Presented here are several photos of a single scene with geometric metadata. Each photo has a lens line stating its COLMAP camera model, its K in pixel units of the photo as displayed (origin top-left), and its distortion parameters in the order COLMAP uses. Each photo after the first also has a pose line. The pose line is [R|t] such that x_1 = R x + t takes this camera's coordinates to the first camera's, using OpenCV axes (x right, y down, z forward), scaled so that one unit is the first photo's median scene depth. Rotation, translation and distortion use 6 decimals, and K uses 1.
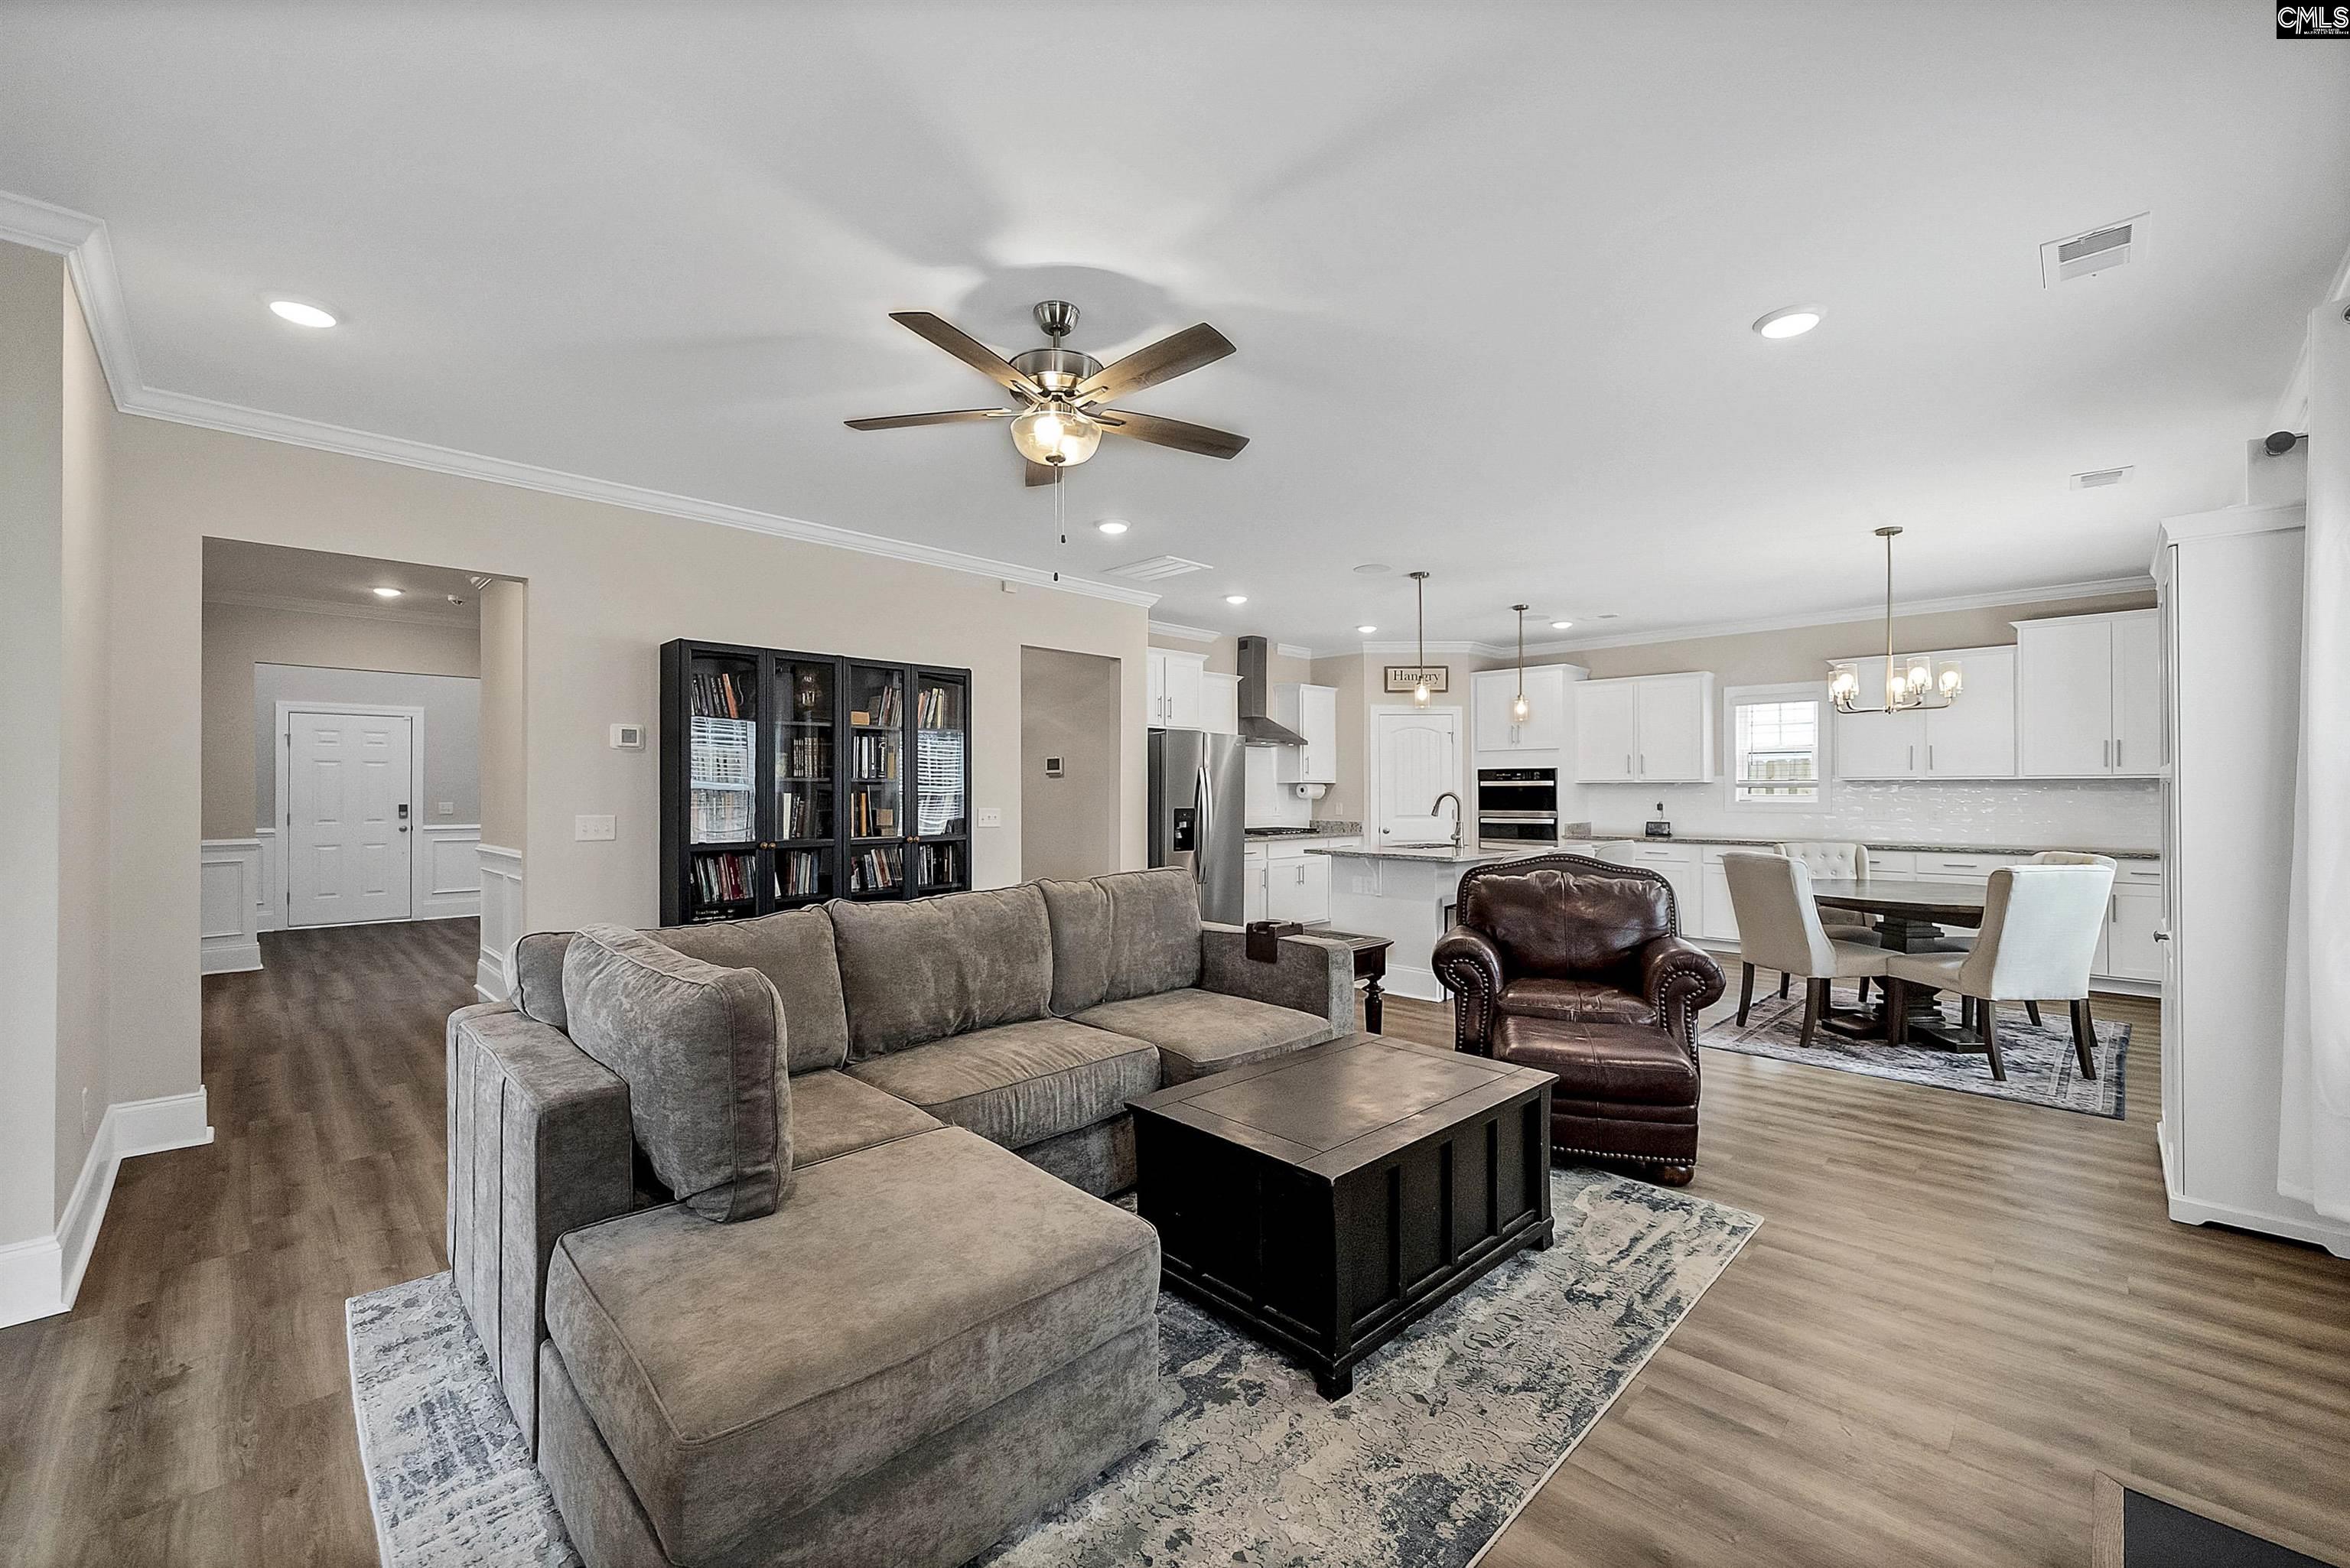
lens RADIAL K [[924.3, 0, 1149.1], [0, 924.3, 782.6], [0, 0, 1]] dist [-0.016526, -0.000298]
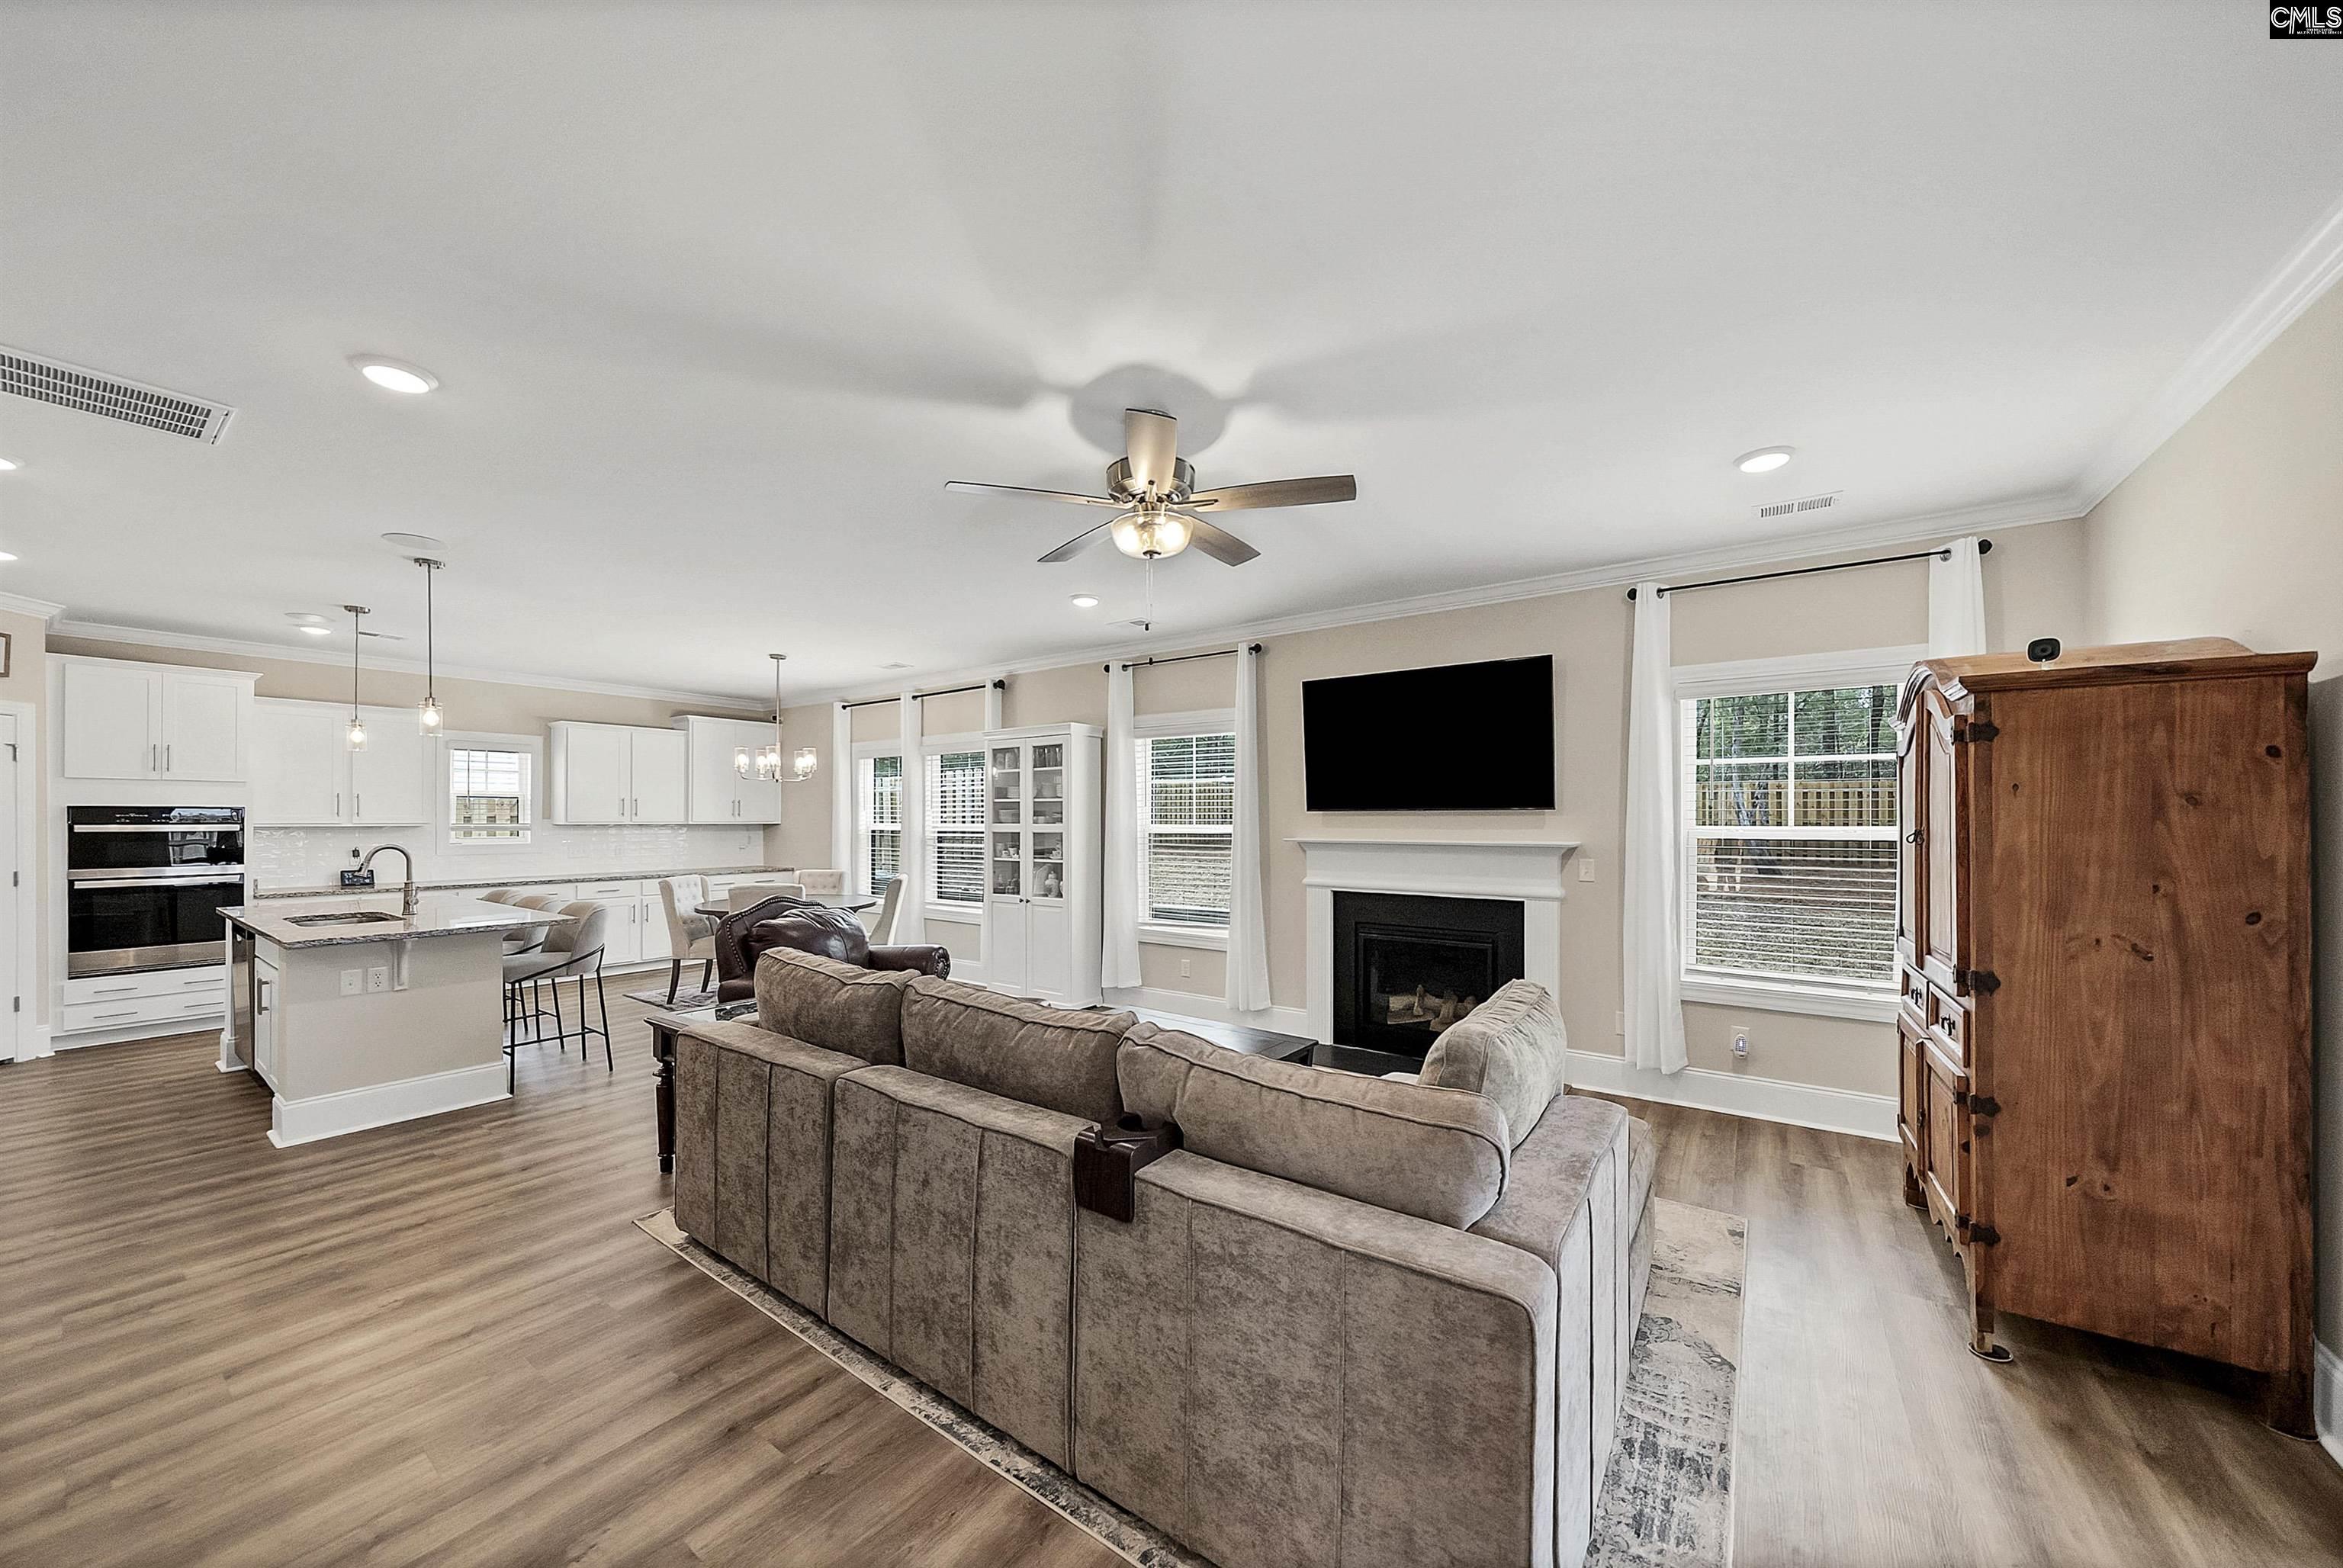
lens RADIAL K [[830.1, 0, 1143.0], [0, 830.1, 819.1], [0, 0, 1]] dist [-0.007059, 0.000358]
pose [[-0.158769, 0.001898, 0.987314, -0.355745], [-0.007061, 0.999970, -0.003058, -0.009531], [-0.987290, -0.007457, -0.158751, 0.384197]]
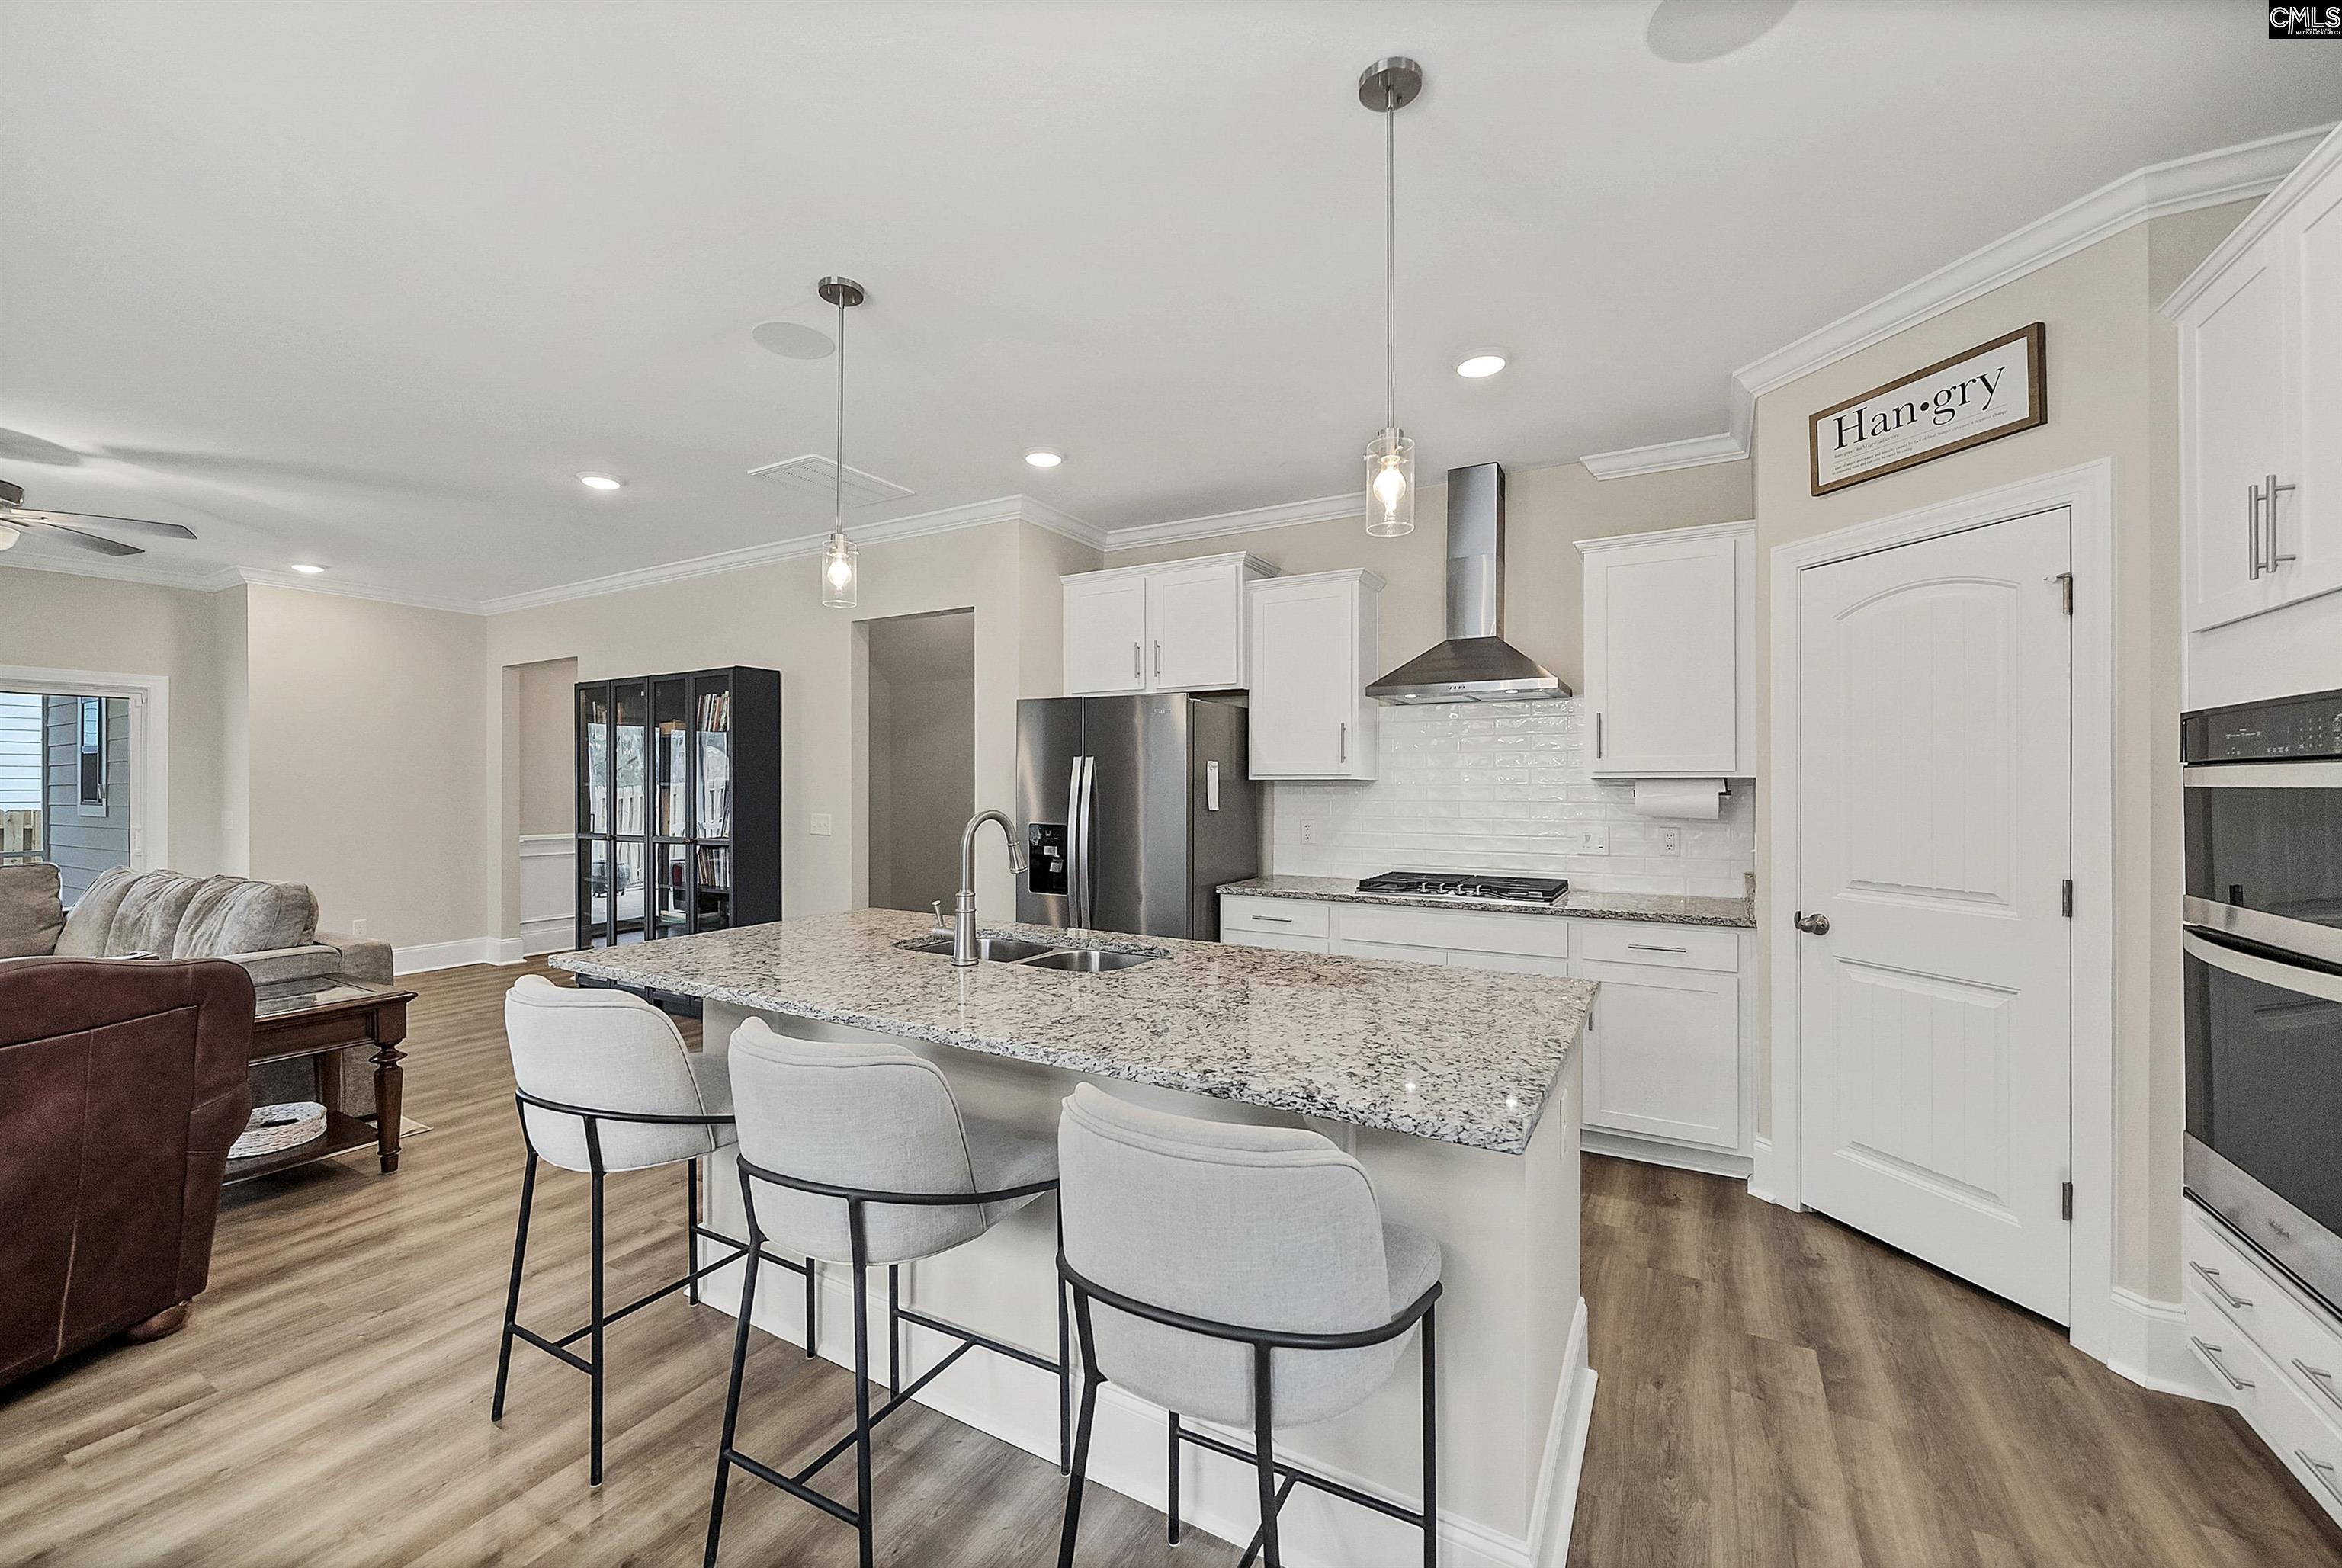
lens RADIAL K [[912.8, 0, 1178.8], [0, 912.8, 791.2], [0, 0, 1]] dist [-0.001328, 0.000191]
pose [[0.284527, 0.000971, -0.958667, 0.547029], [0.005506, 0.999981, 0.002647, 0.002865], [0.958652, -0.006031, 0.284517, 0.762676]]
